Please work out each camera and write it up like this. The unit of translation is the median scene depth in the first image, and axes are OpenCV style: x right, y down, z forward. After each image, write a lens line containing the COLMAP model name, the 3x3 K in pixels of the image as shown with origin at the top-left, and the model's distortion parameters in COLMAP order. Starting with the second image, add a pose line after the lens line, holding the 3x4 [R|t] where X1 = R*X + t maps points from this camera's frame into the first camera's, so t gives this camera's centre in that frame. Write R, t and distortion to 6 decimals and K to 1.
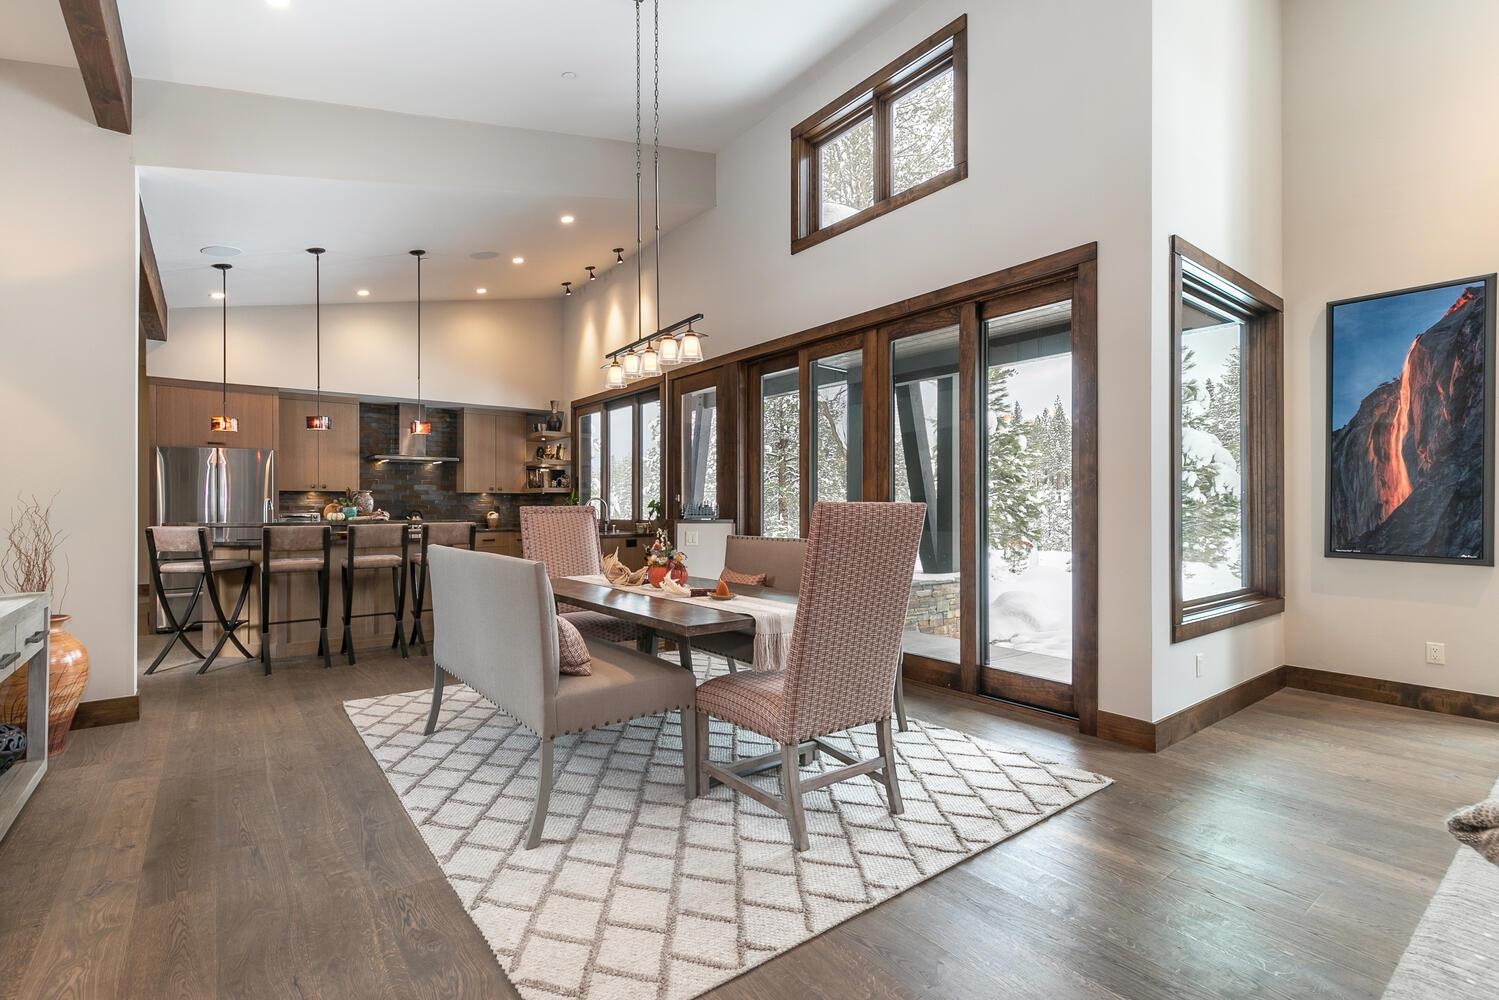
lens RADIAL K [[684.5, 0, 742.3], [0, 684.5, 502.2], [0, 0, 1]] dist [0.009286, -0.001284]
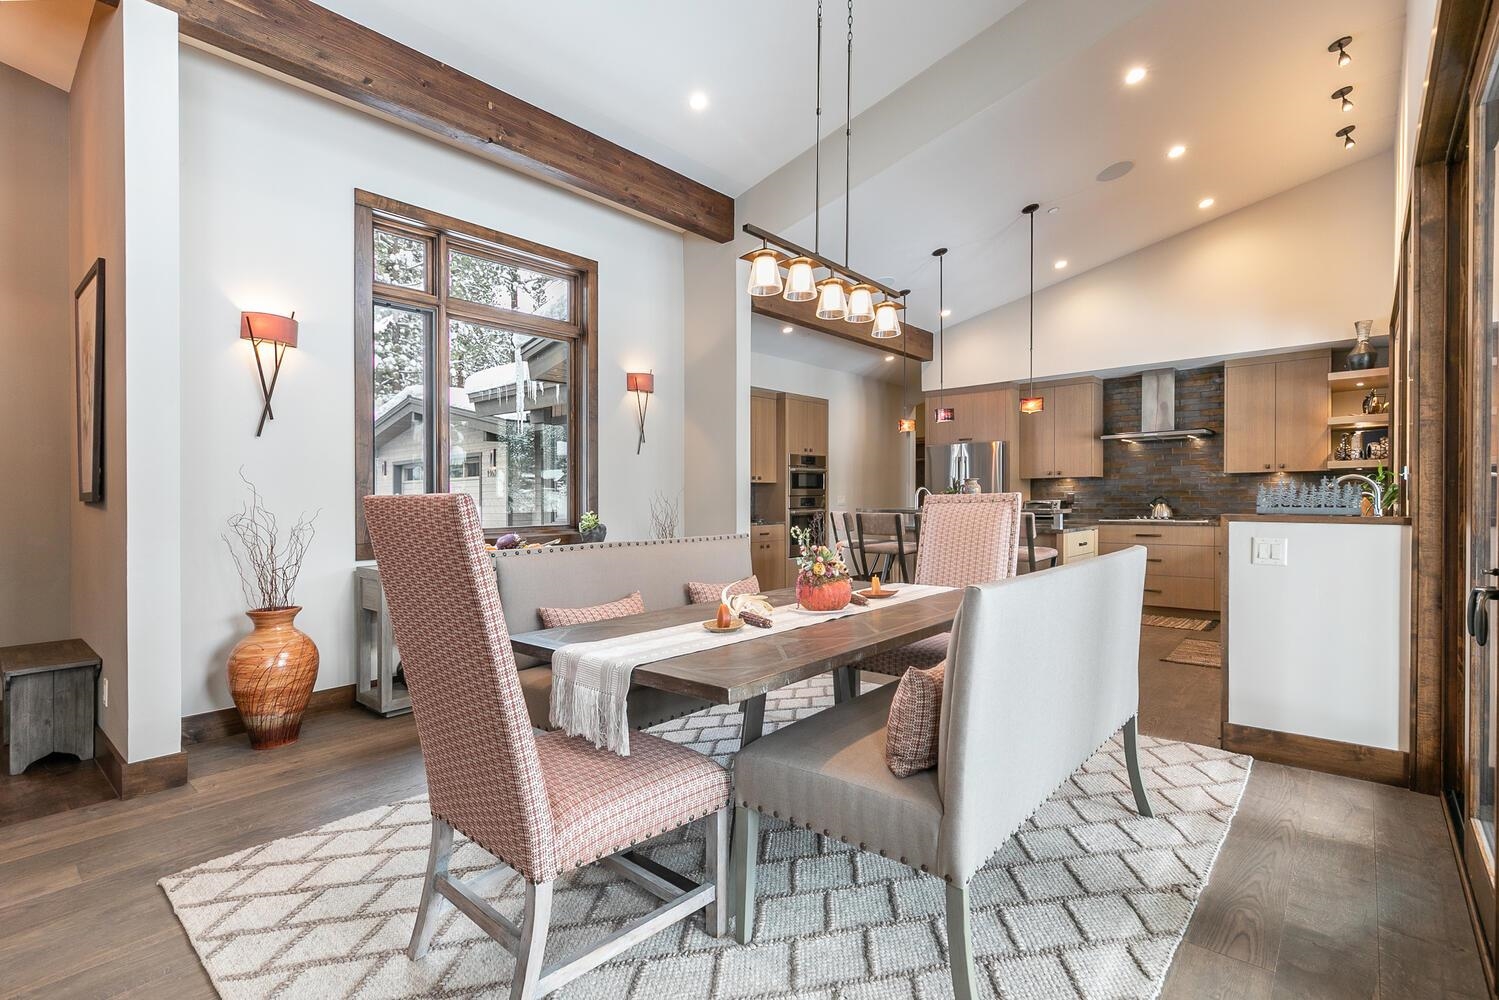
lens RADIAL K [[691.7, 0, 749.5], [0, 691.7, 500.0], [0, 0, 1]] dist [0.005543, -0.000238]
pose [[0.205423, 0.002311, -0.978671, 0.466956], [0.015561, 0.999863, 0.005628, 0.006885], [0.978550, -0.016385, 0.205359, 0.629006]]
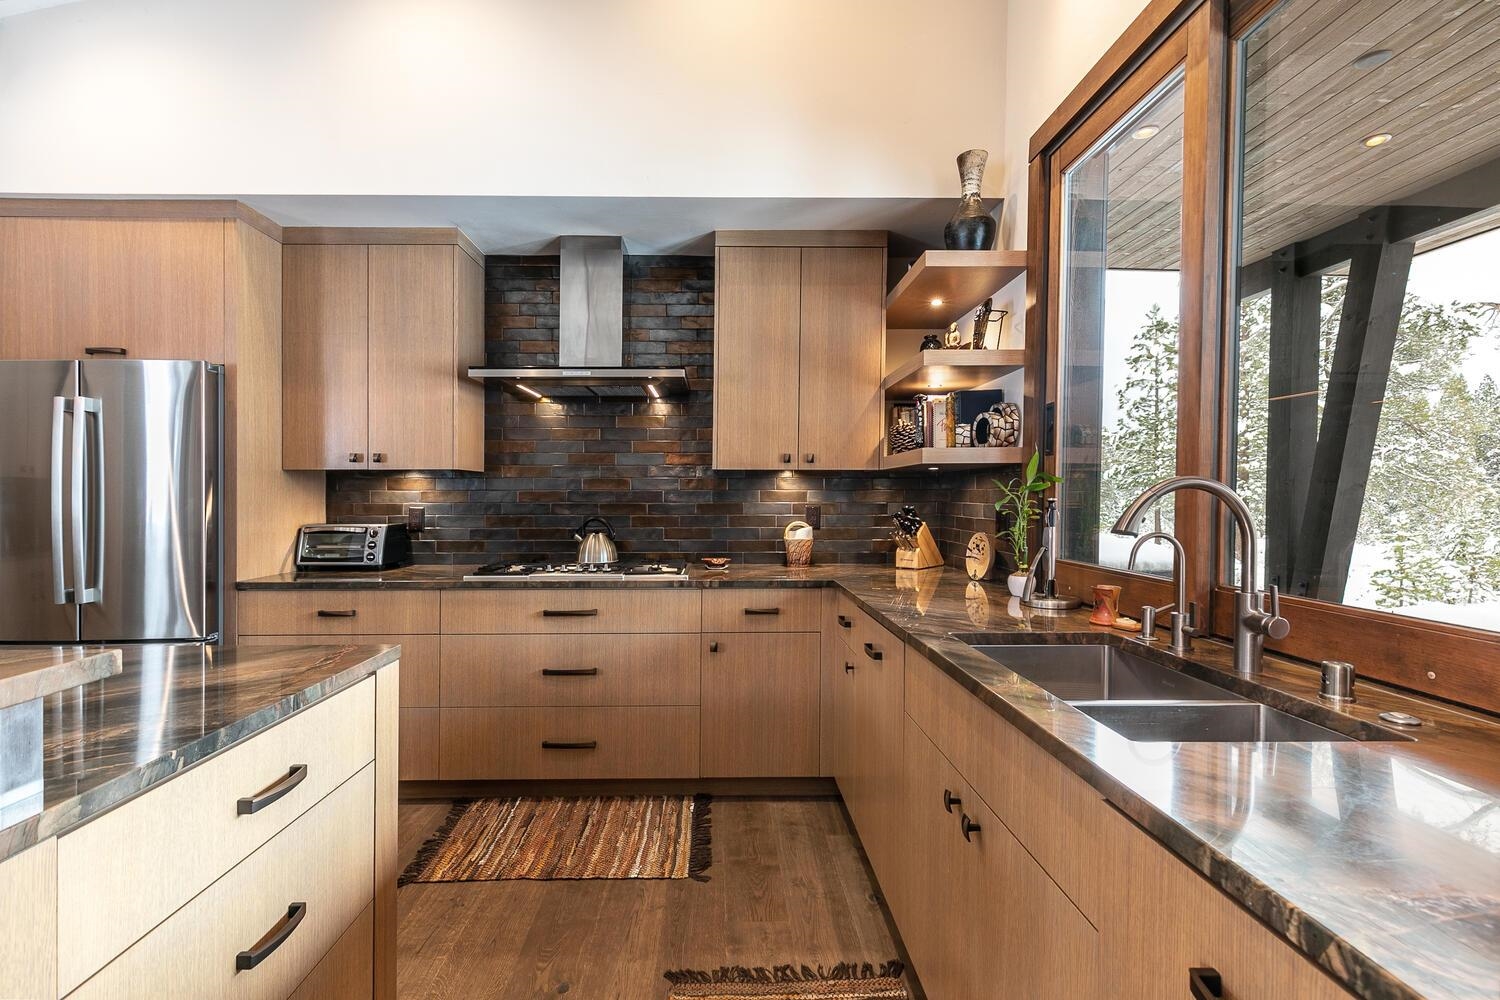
lens RADIAL K [[688.6, 0, 727.3], [0, 688.6, 509.0], [0, 0, 1]] dist [0.004311, 0.000186]
pose [[0.808624, 0.014803, -0.588140, -0.359834], [0.000088, 0.999680, 0.025281, -0.004850], [0.588326, -0.020495, 0.808364, 1.377083]]
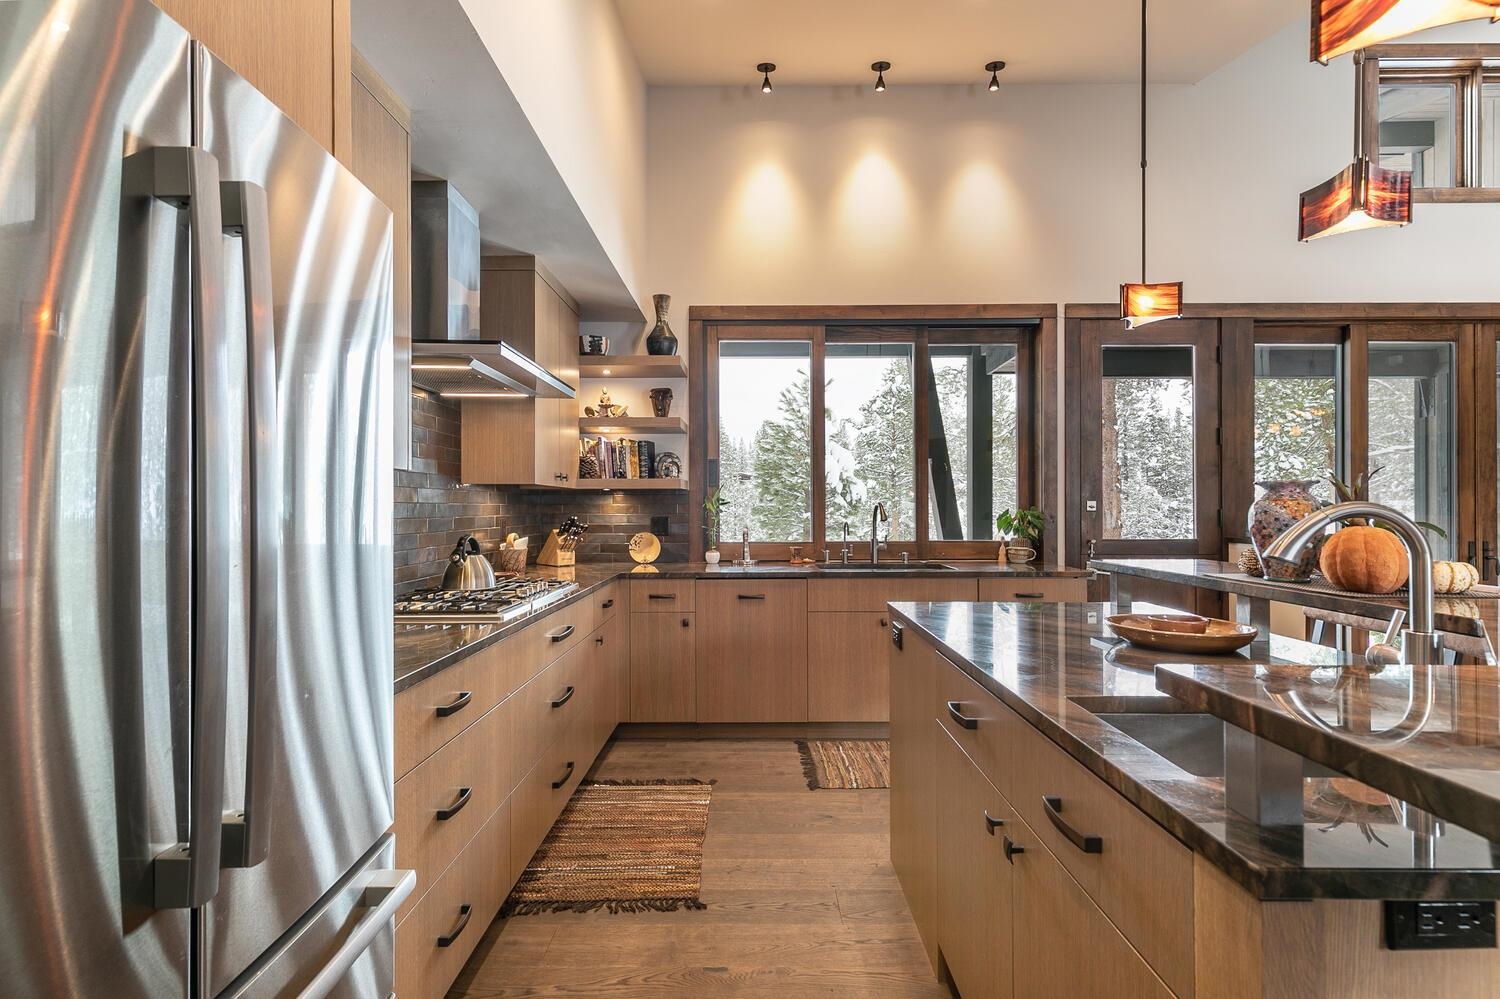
lens RADIAL K [[685.0, 0, 742.8], [0, 685.0, 501.7], [0, 0, 1]] dist [0.009286, -0.001284]
pose [[0.609031, 0.006805, 0.793117, -1.213709], [-0.006581, 0.999972, -0.003527, -0.008278], [-0.793119, -0.003072, 0.609059, 1.314269]]
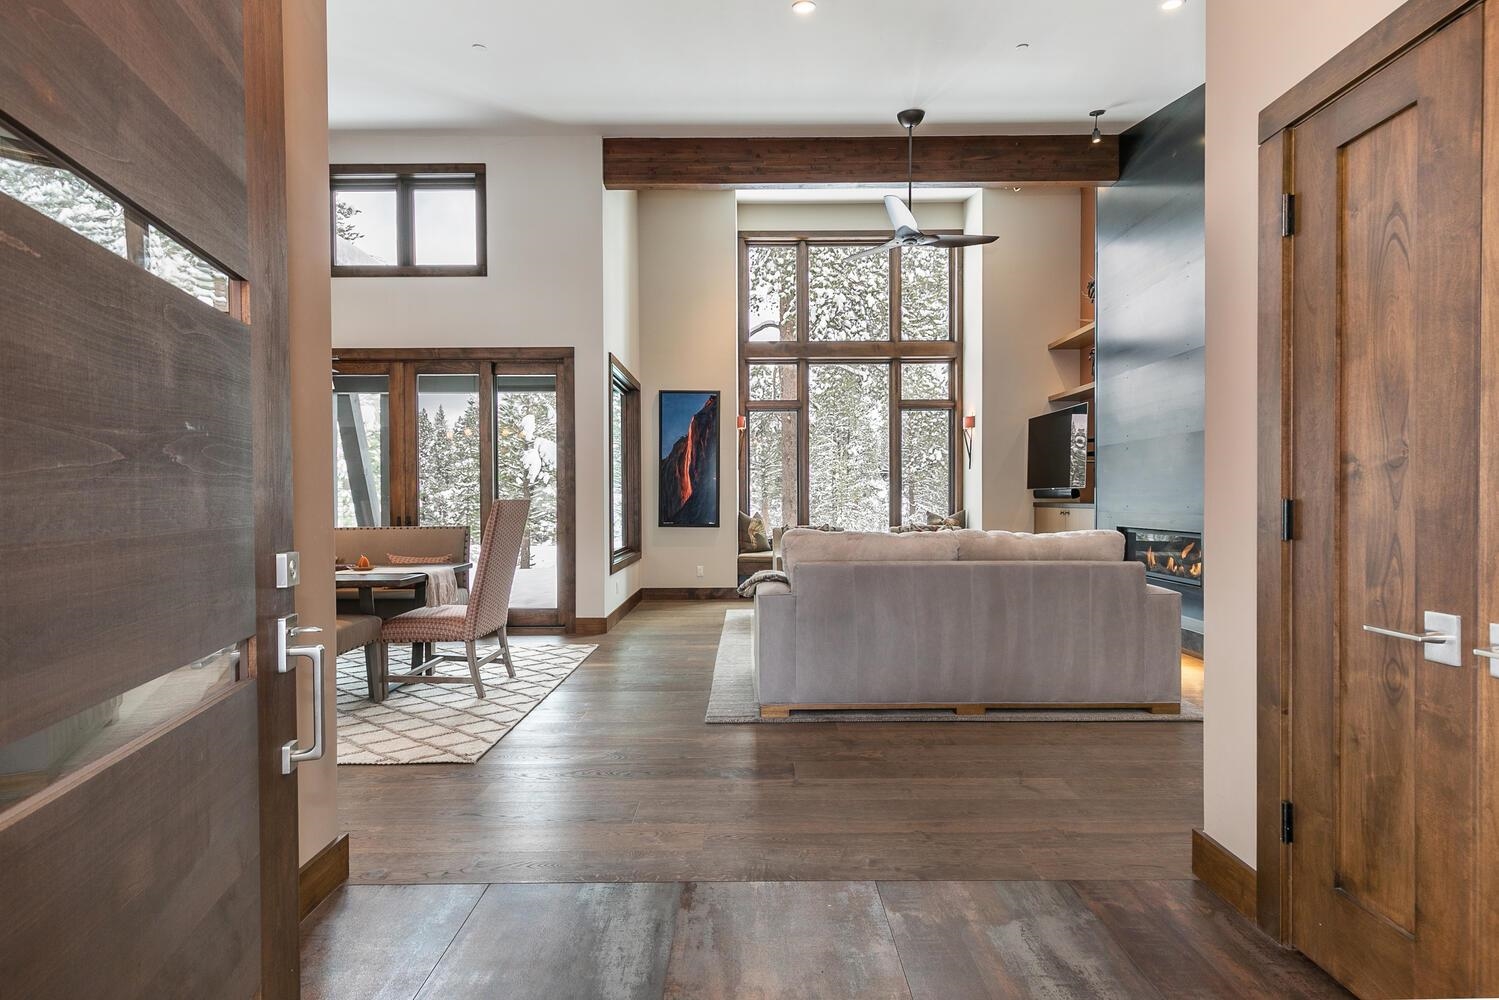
lens RADIAL K [[691.7, 0, 749.5], [0, 691.7, 500.0], [0, 0, 1]] dist [0.005543, -0.000238]
pose [[0.610915, -0.005794, 0.791675, -0.469720], [-0.001161, 0.999966, 0.008215, -0.008339], [-0.791695, -0.005938, 0.610887, -0.326801]]
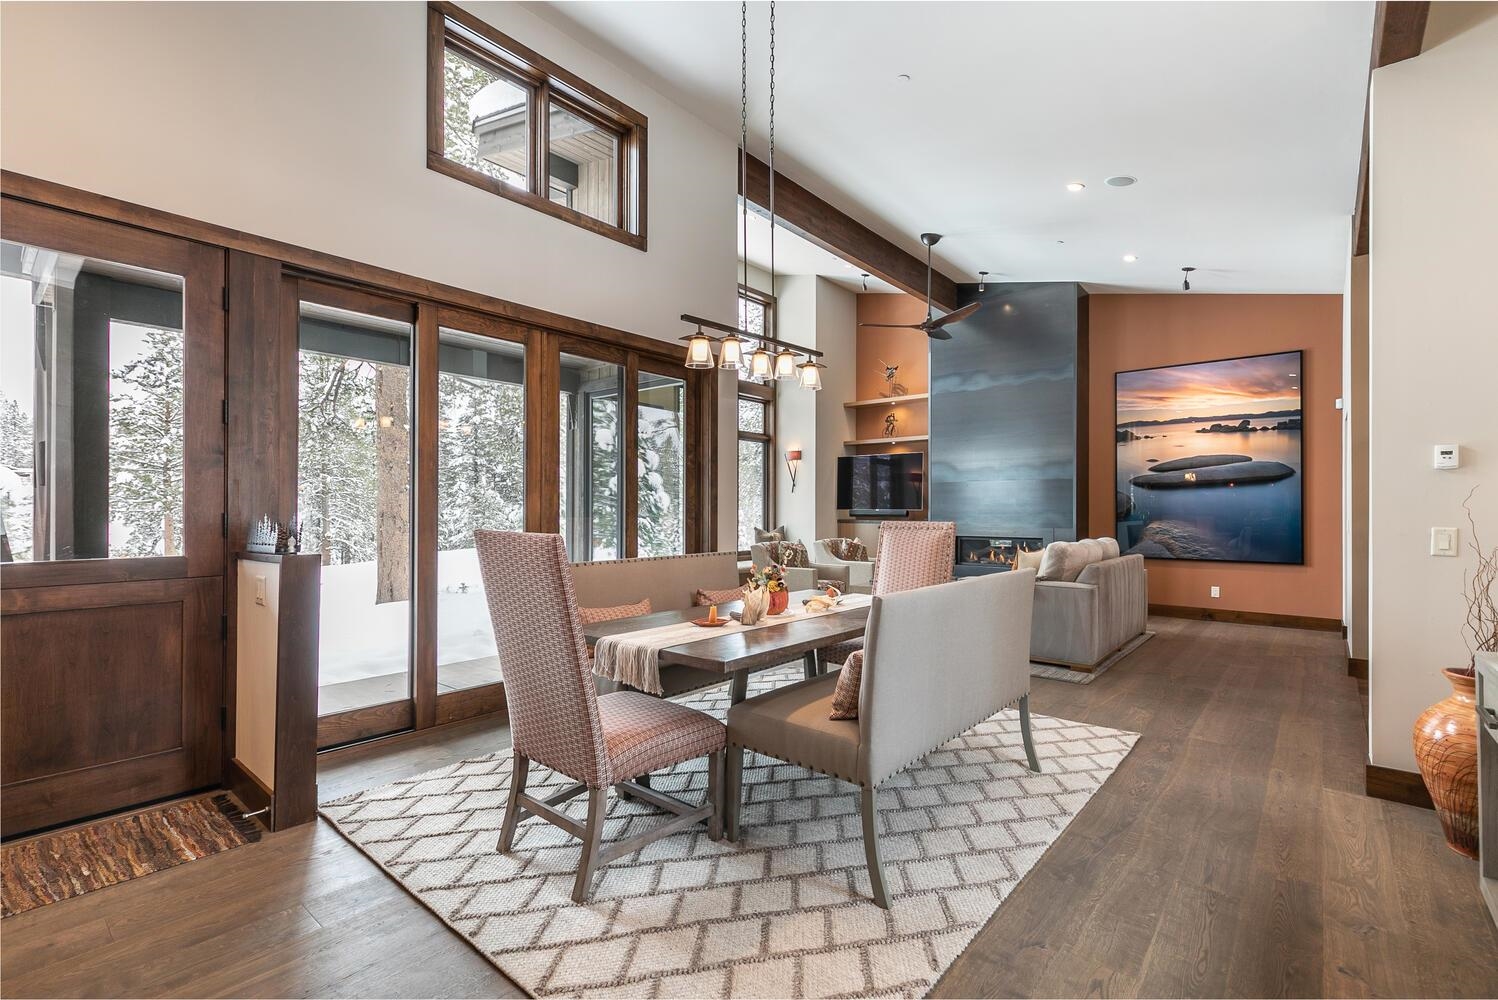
lens RADIAL K [[672.6, 0, 749.0], [0, 672.6, 500.0], [0, 0, 1]] dist [0.004733, 0.000185]
pose [[-0.207847, 0.015709, 0.978035, -0.817130], [-0.009140, 0.999796, -0.018000, -0.010805], [-0.978119, -0.012680, -0.207661, 0.991353]]
